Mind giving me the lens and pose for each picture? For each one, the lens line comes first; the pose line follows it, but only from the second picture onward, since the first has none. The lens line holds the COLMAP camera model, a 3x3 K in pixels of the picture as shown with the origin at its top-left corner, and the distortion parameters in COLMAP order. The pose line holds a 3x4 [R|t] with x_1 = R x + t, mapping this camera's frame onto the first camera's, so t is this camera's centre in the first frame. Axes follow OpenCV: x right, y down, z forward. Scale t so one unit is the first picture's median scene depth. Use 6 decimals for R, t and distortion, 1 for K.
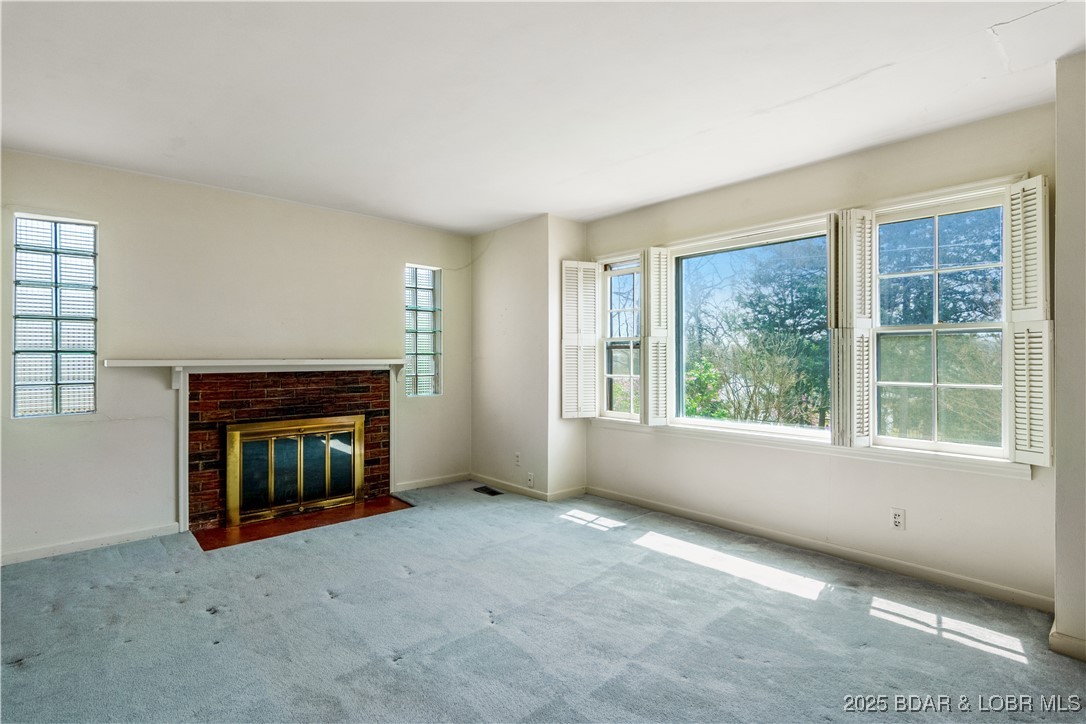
lens RADIAL K [[516.1, 0, 543.5], [0, 516.1, 361.2], [0, 0, 1]] dist [0.003580, -0.000078]
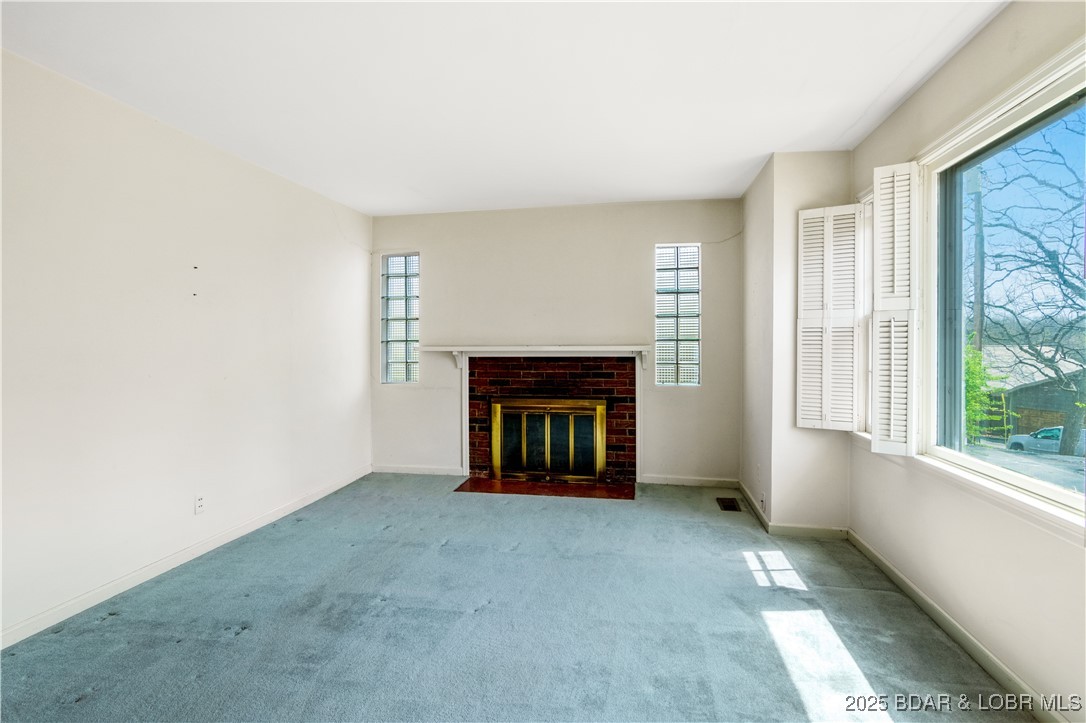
lens RADIAL K [[542.9, 0, 545.7], [0, 542.9, 353.7], [0, 0, 1]] dist [0.003339, -0.000349]
pose [[0.617797, 0.013088, -0.786229, 0.478962], [-0.001990, 0.999884, 0.015080, -0.004818], [0.786335, -0.007752, 0.617752, 0.274346]]
